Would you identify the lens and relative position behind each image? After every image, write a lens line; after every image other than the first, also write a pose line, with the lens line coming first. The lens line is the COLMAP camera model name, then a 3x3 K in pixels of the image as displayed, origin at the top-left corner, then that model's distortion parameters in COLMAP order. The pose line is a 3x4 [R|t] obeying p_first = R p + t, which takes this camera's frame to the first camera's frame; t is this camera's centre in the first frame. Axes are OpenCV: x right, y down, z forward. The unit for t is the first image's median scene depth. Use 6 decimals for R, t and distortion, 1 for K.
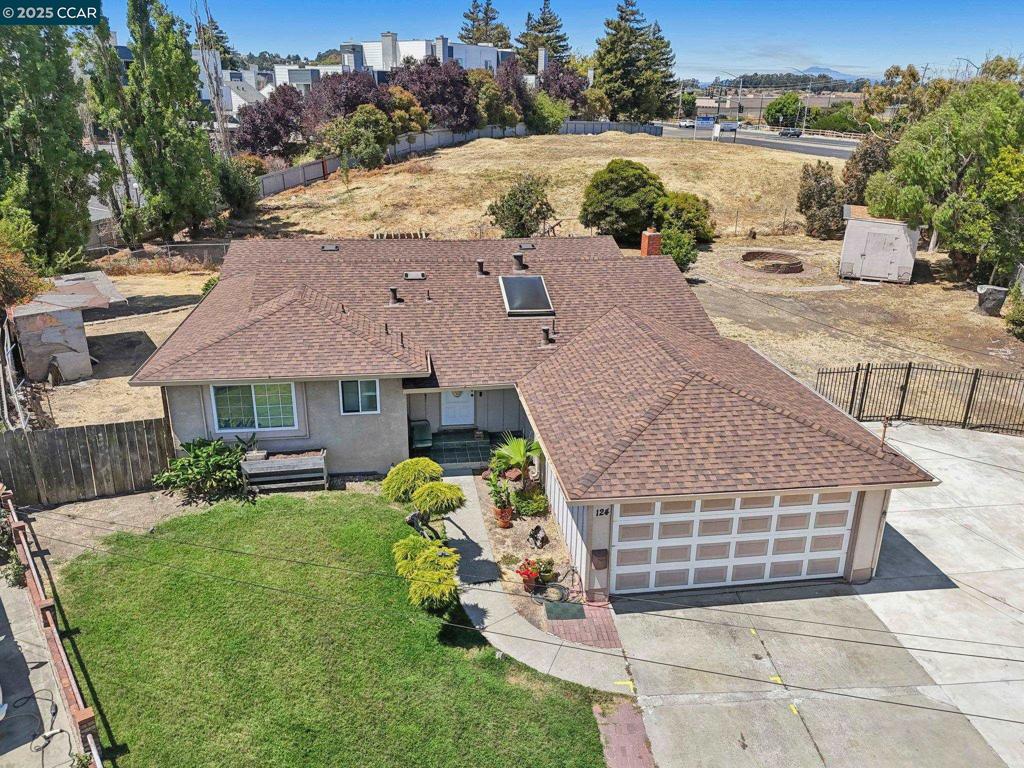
lens RADIAL K [[778.9, 0, 514.2], [0, 778.9, 406.9], [0, 0, 1]] dist [0.072605, -0.103876]
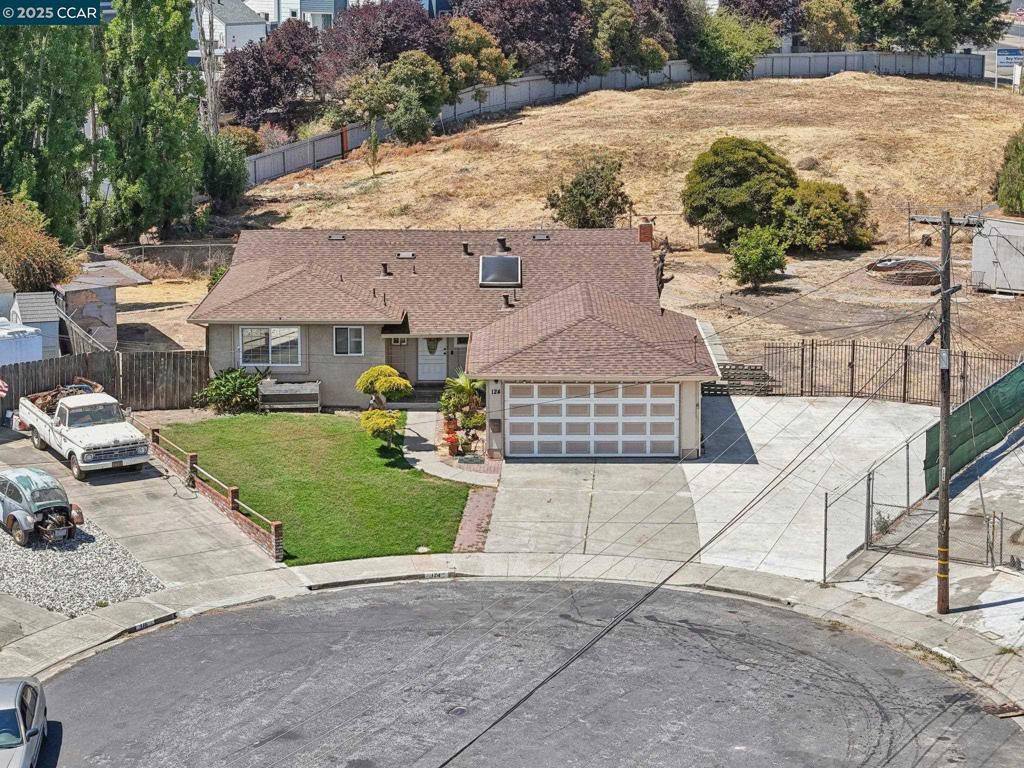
lens RADIAL K [[2159.9, 0, 512.0], [0, 2159.9, 384.0], [0, 0, 1]] dist [-0.417746, 4.022117]
pose [[0.987794, 0.018366, -0.154680, 0.252270], [-0.043597, 0.985934, -0.161346, 0.253334], [0.149541, 0.166120, 0.974701, -0.981347]]
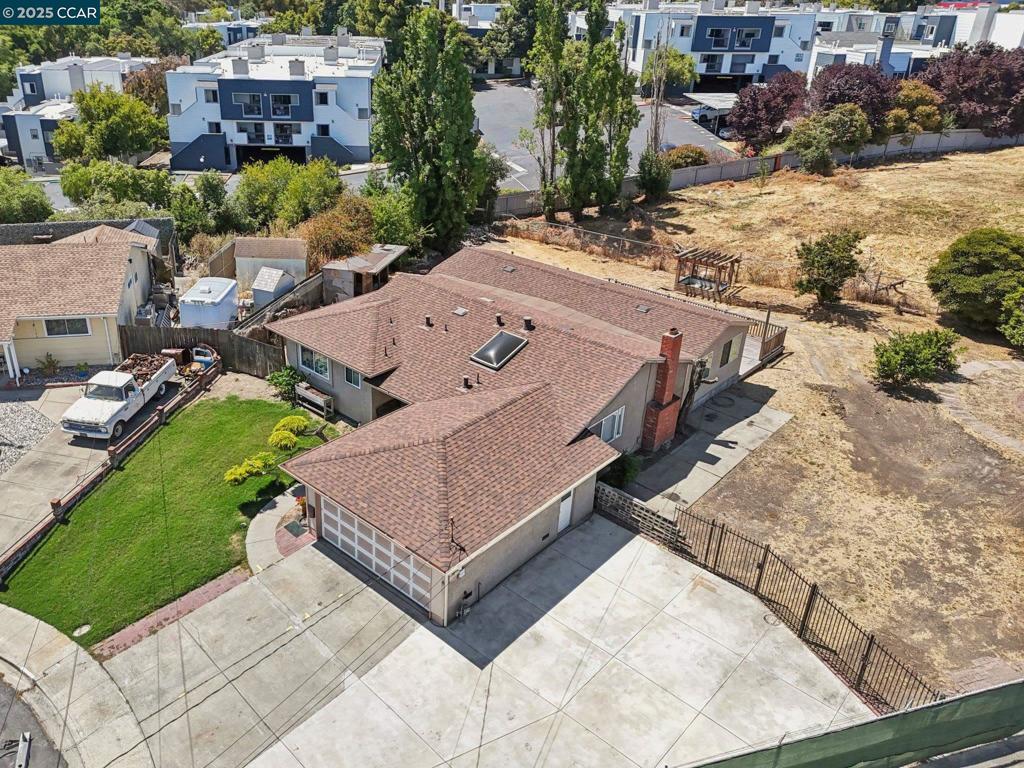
lens RADIAL K [[788.1, 0, 408.5], [0, 788.1, 381.2], [0, 0, 1]] dist [0.076914, -0.050086]
pose [[0.592192, 0.357113, -0.722342, 0.447741], [-0.306442, 0.928887, 0.207997, -0.159210], [0.745252, 0.098182, 0.659514, -0.001531]]
